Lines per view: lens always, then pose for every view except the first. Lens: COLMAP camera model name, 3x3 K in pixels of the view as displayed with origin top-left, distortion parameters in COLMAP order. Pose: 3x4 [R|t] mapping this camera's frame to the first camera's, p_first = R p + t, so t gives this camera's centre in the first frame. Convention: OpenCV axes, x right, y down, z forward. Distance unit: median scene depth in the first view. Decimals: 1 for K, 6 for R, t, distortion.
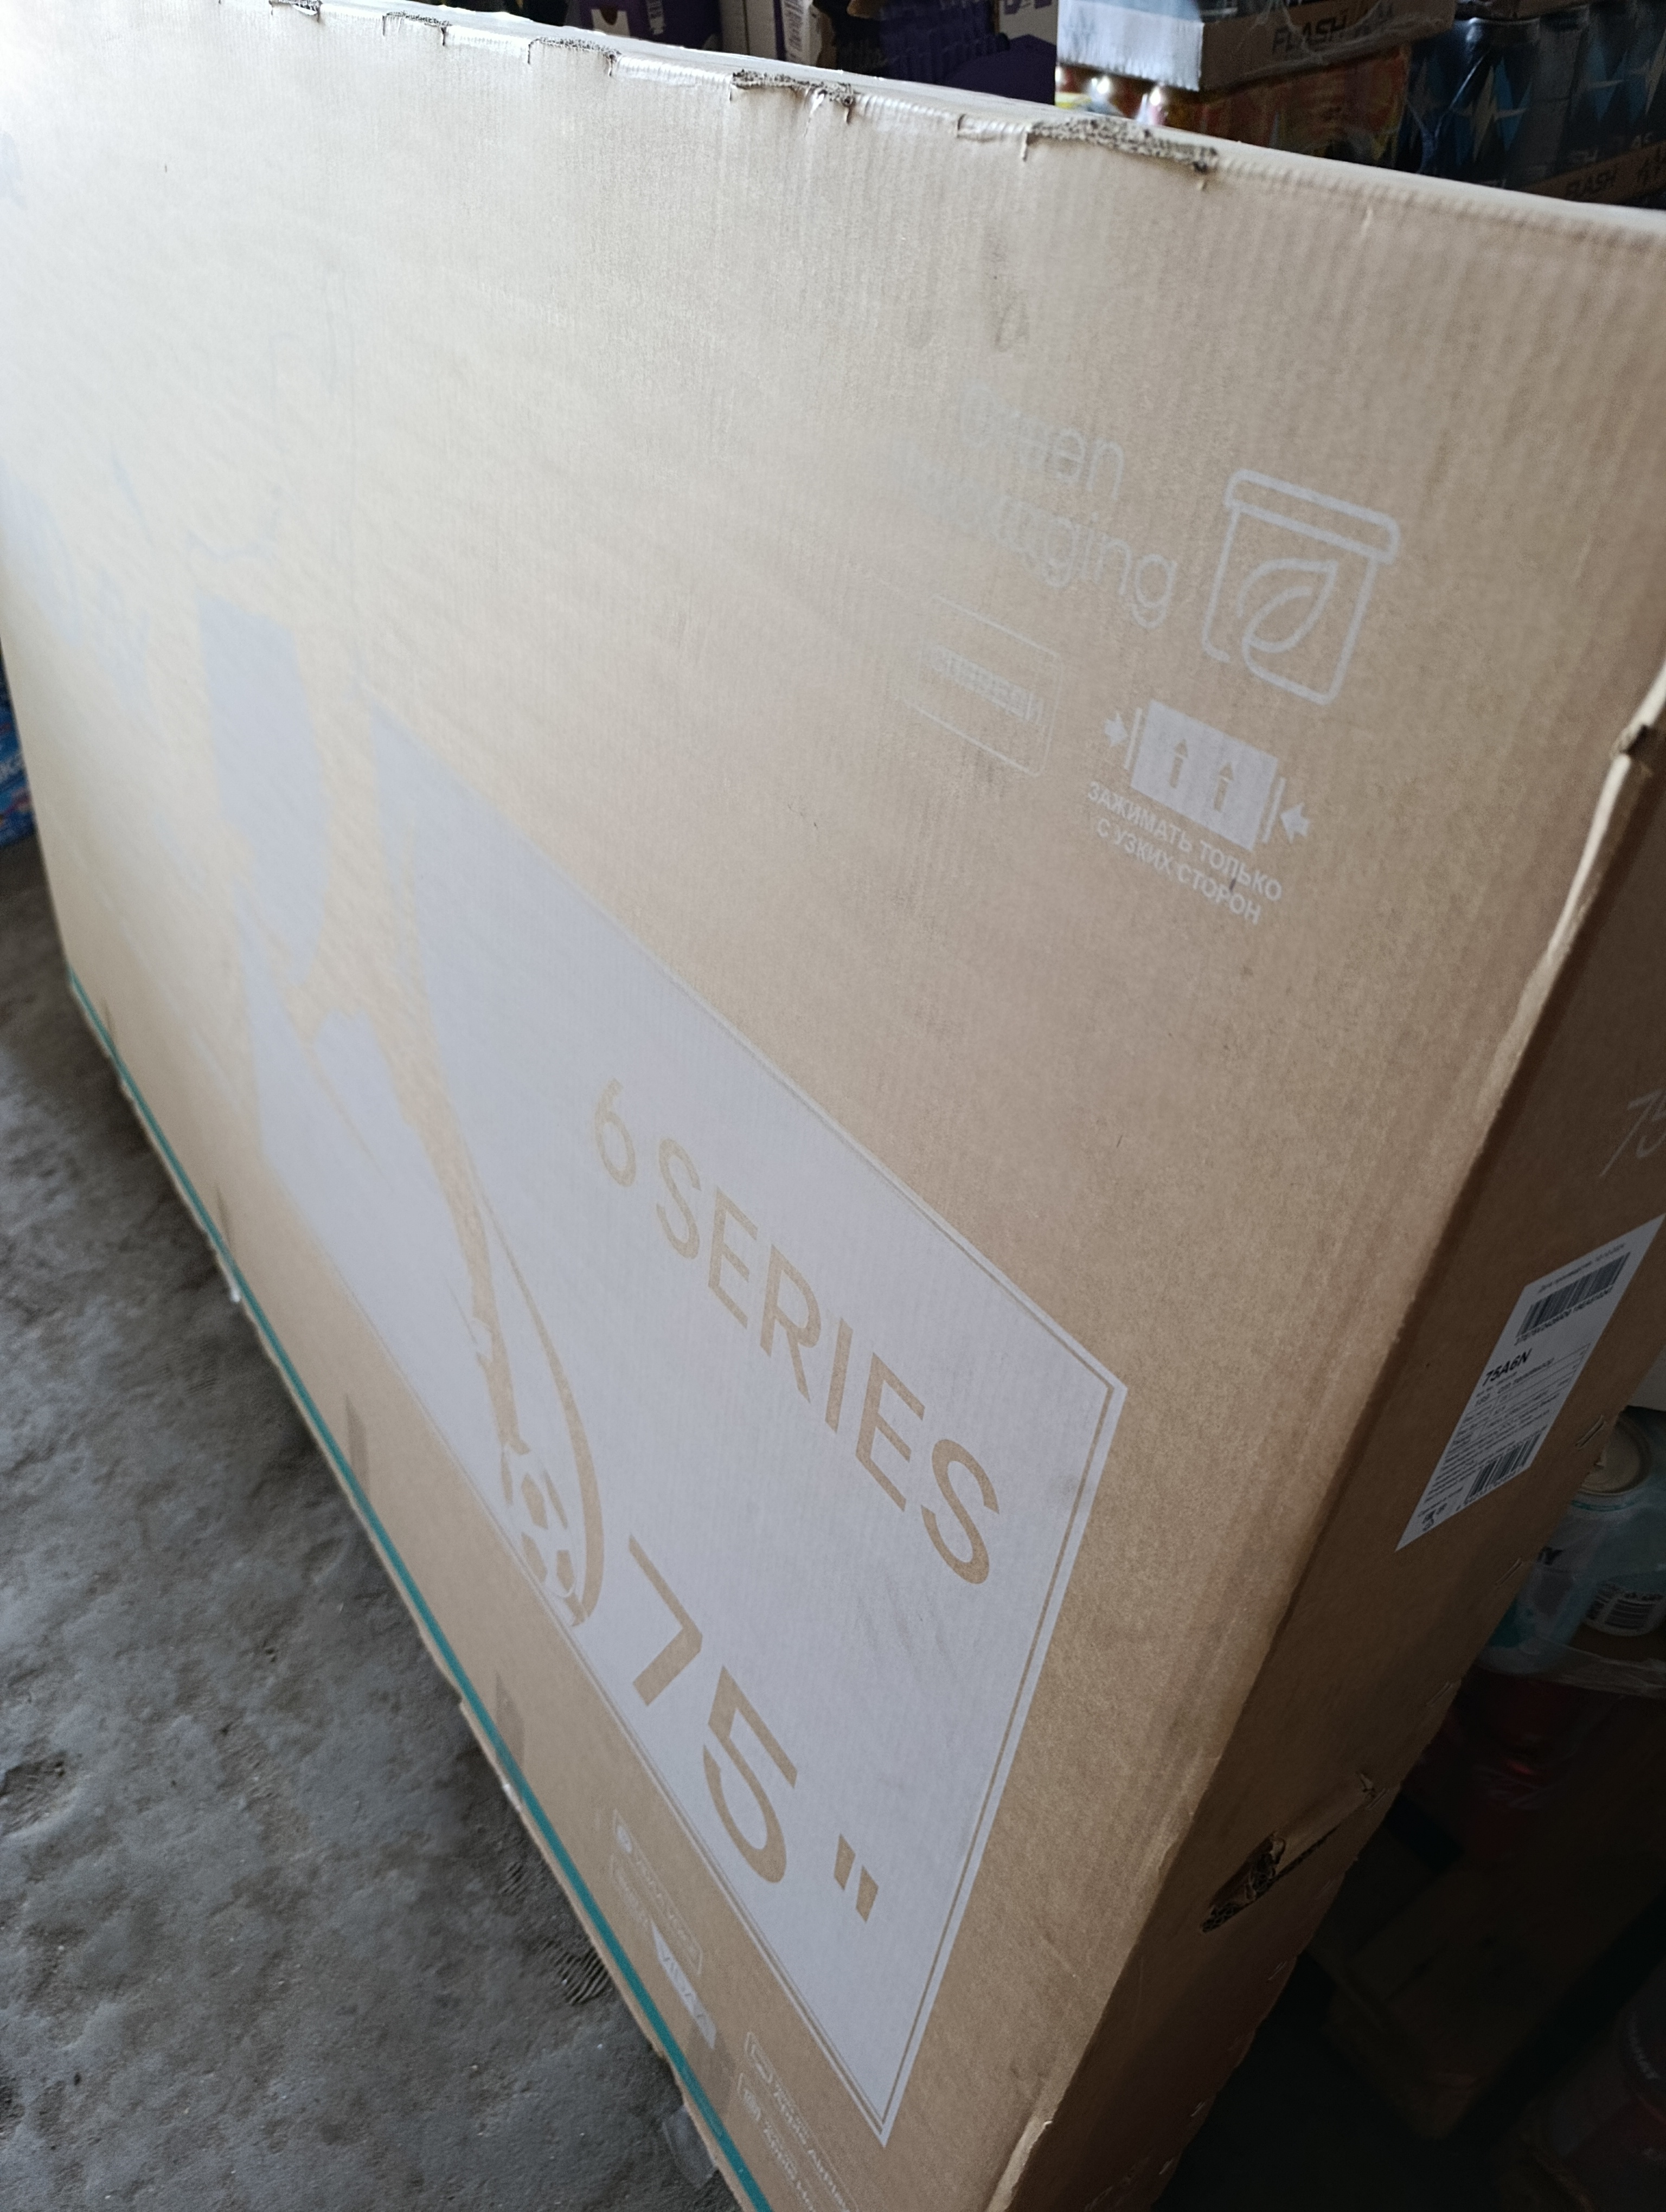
lens RADIAL K [[1524.3, 0, 833.0], [0, 1524.3, 1106.0], [0, 0, 1]] dist [-0.063182, 0.002719]
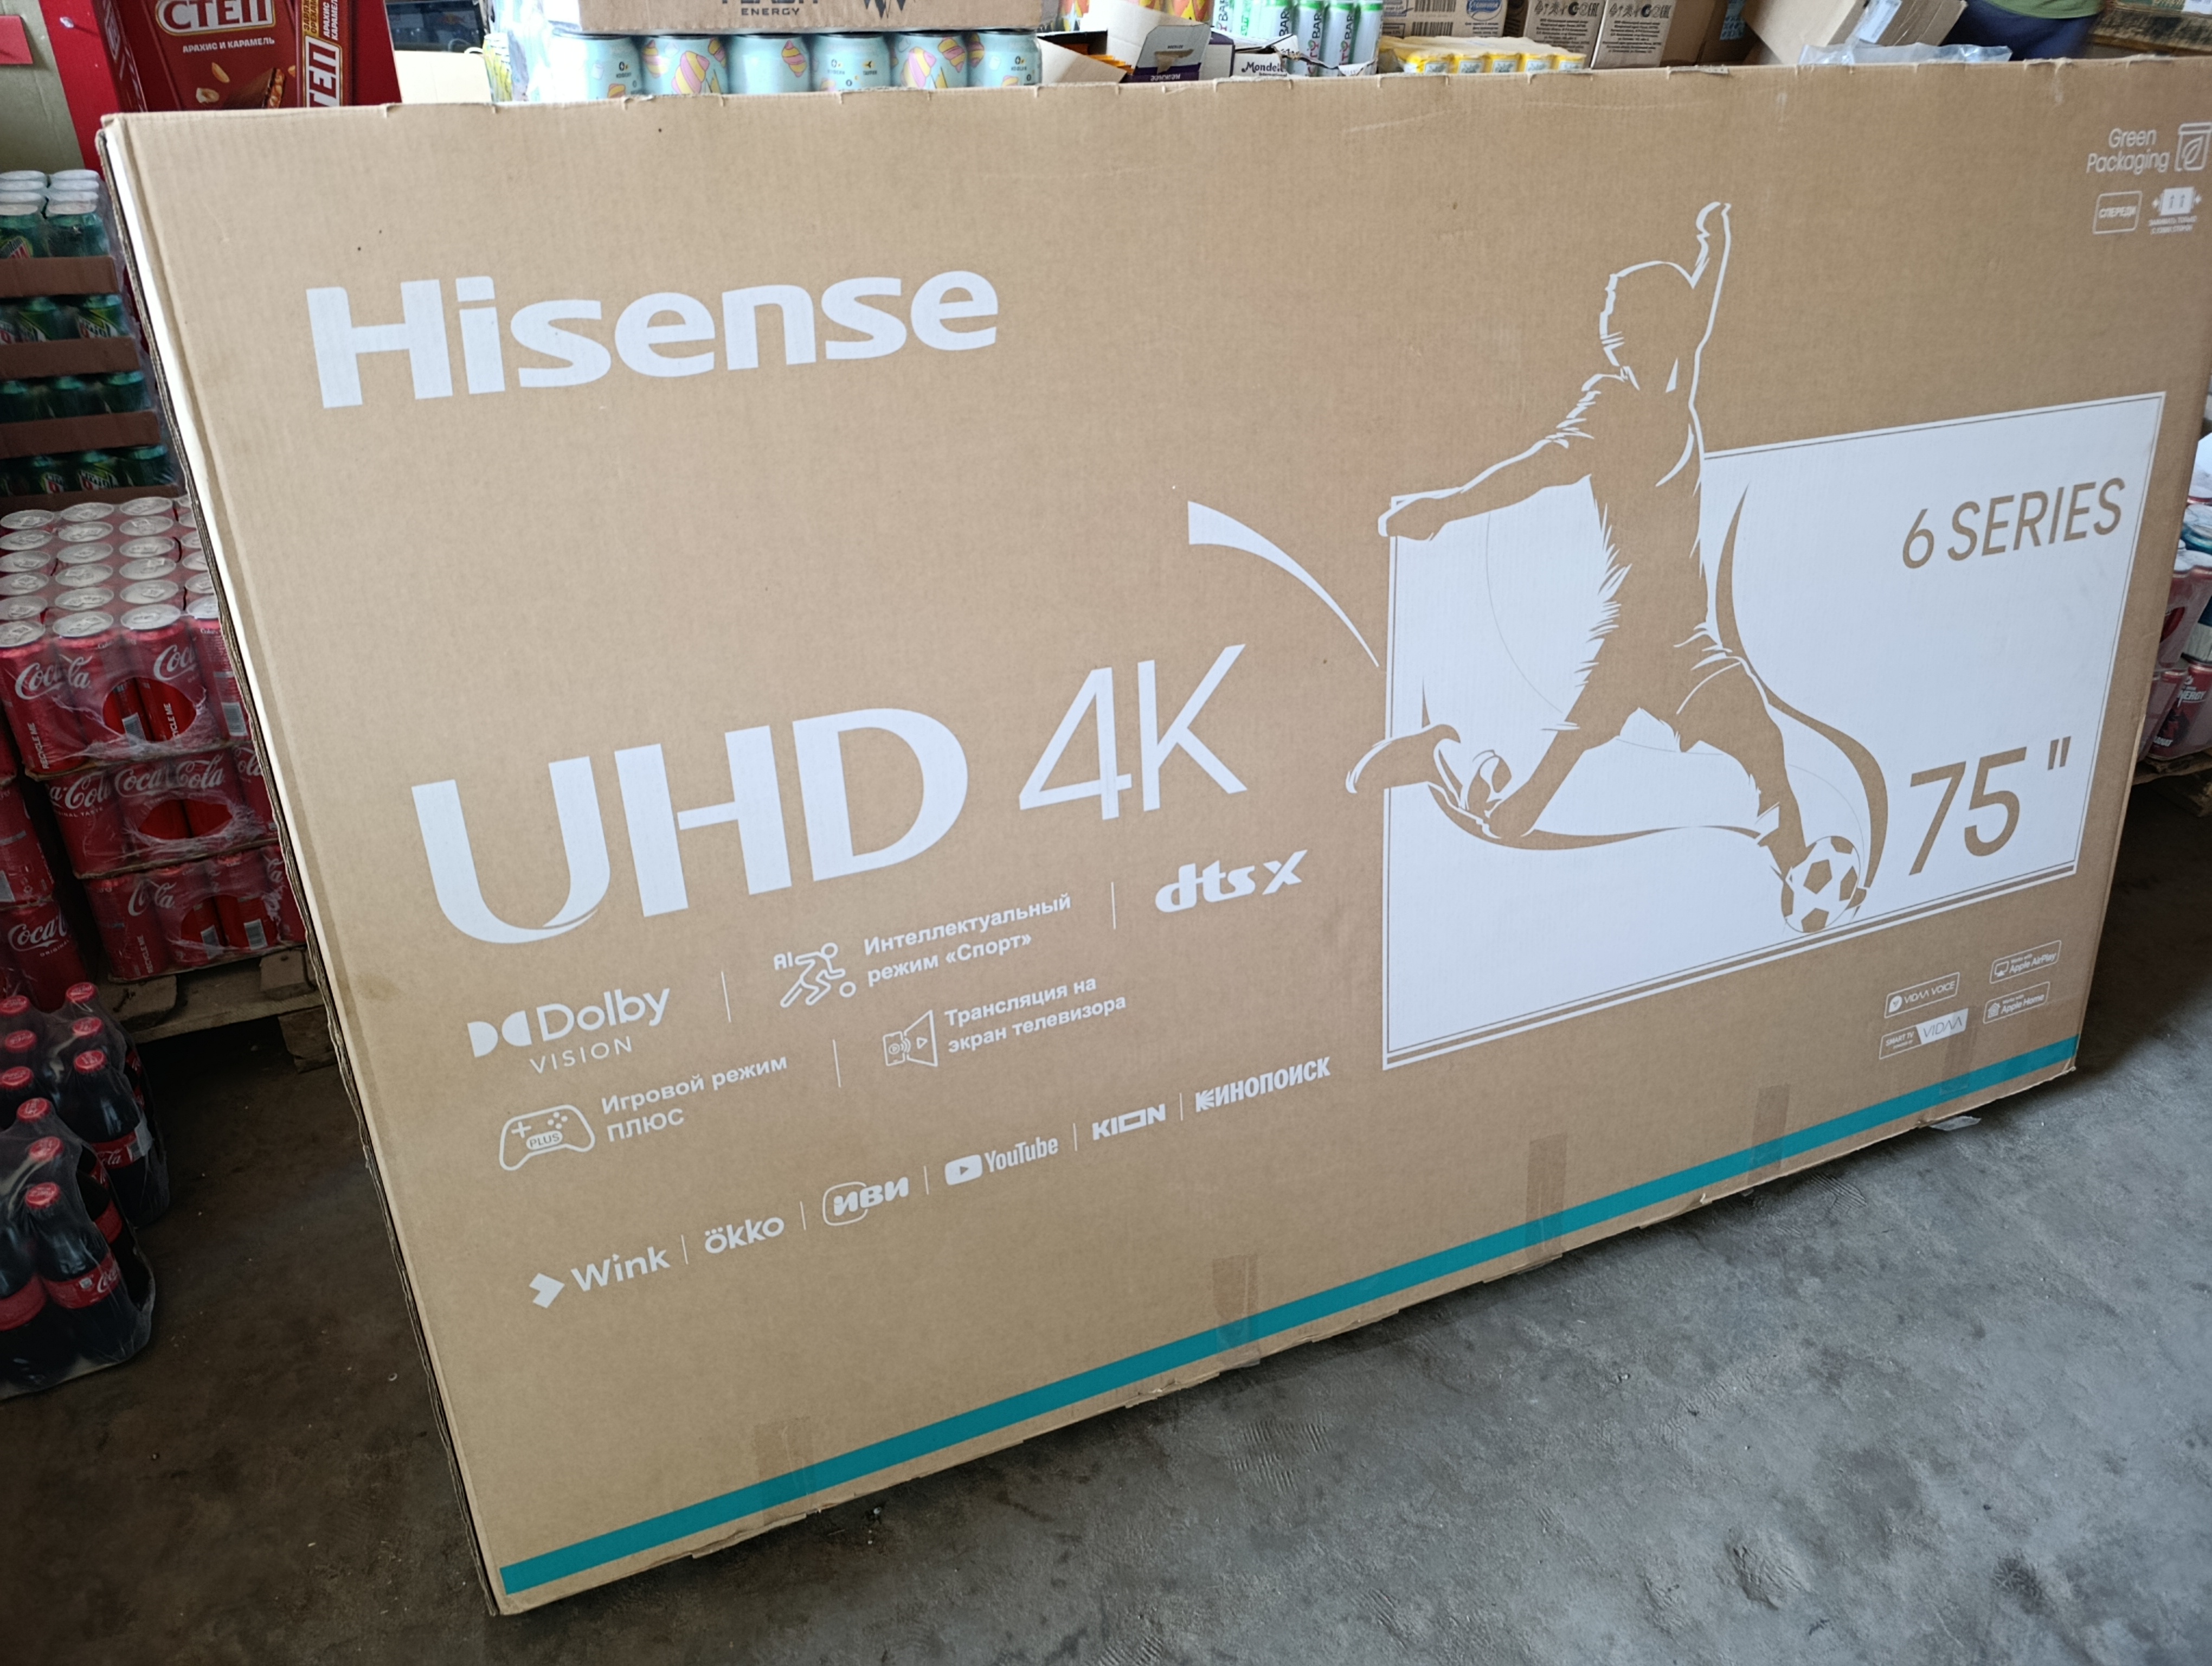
lens RADIAL K [[1524.3, 0, 1106.0], [0, 1524.3, 833.0], [0, 0, 1]] dist [-0.063182, 0.002719]
pose [[0.216121, -0.480862, 0.849743, -4.299287], [0.607714, 0.747426, 0.268398, -1.671076], [-0.764183, 0.458395, 0.453761, 2.121403]]
